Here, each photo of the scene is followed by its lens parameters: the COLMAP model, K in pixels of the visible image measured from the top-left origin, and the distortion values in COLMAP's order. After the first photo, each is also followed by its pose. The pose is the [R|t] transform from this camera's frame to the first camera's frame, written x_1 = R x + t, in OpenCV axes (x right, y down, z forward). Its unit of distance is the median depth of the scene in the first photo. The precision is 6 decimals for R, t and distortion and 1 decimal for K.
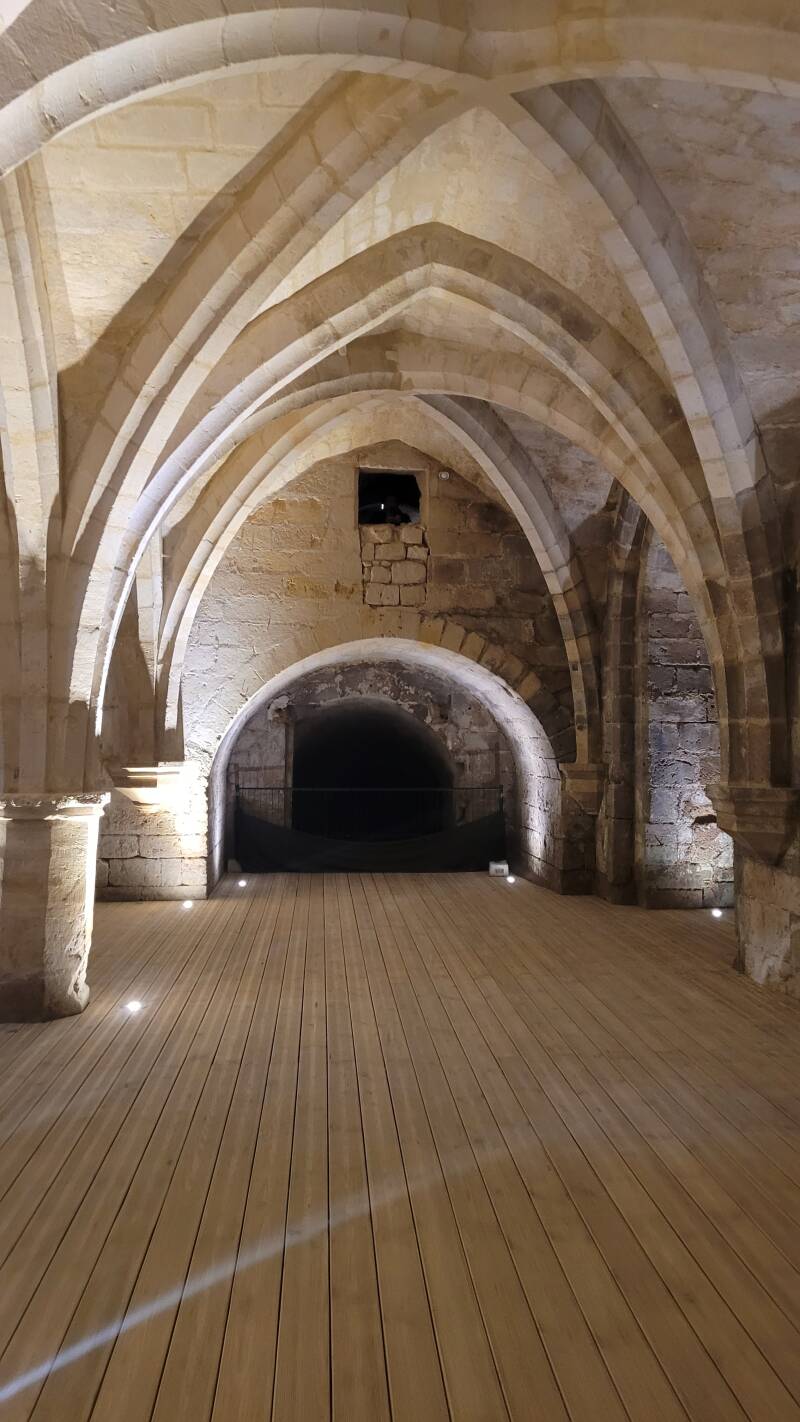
lens RADIAL K [[1061.6, 0, 407.0], [0, 1061.6, 710.9], [0, 0, 1]] dist [0.044917, -0.031367]
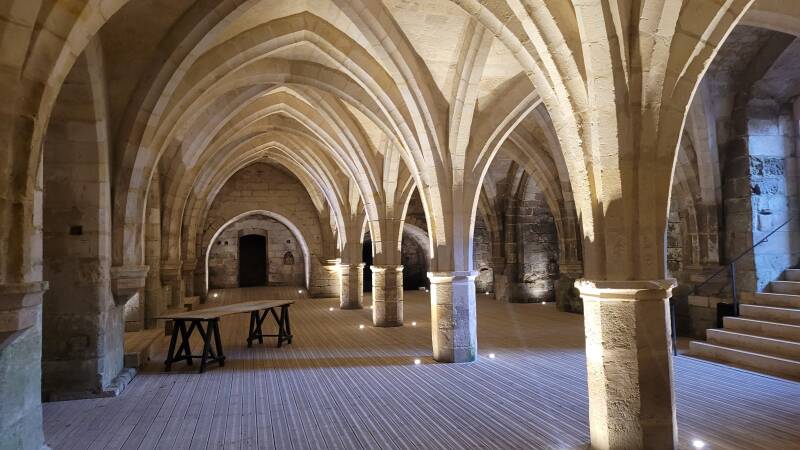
lens RADIAL K [[597.2, 0, 395.1], [0, 597.2, 221.2], [0, 0, 1]] dist [0.044917, -0.031367]
pose [[0.986007, -0.018539, 0.165669, -0.342785], [0.022485, 0.999506, -0.021973, -0.026261], [-0.165179, 0.025391, 0.985937, -0.947582]]
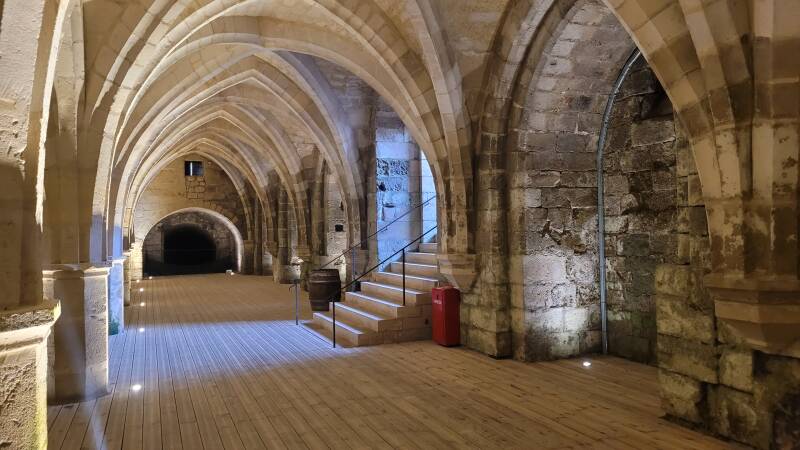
lens RADIAL K [[597.2, 0, 397.0], [0, 597.2, 220.8], [0, 0, 1]] dist [0.044917, -0.031367]
pose [[0.952286, -0.019304, 0.304596, 0.016742], [0.017304, 0.999807, 0.009265, -0.028934], [-0.304716, -0.003552, 0.952437, -1.172653]]
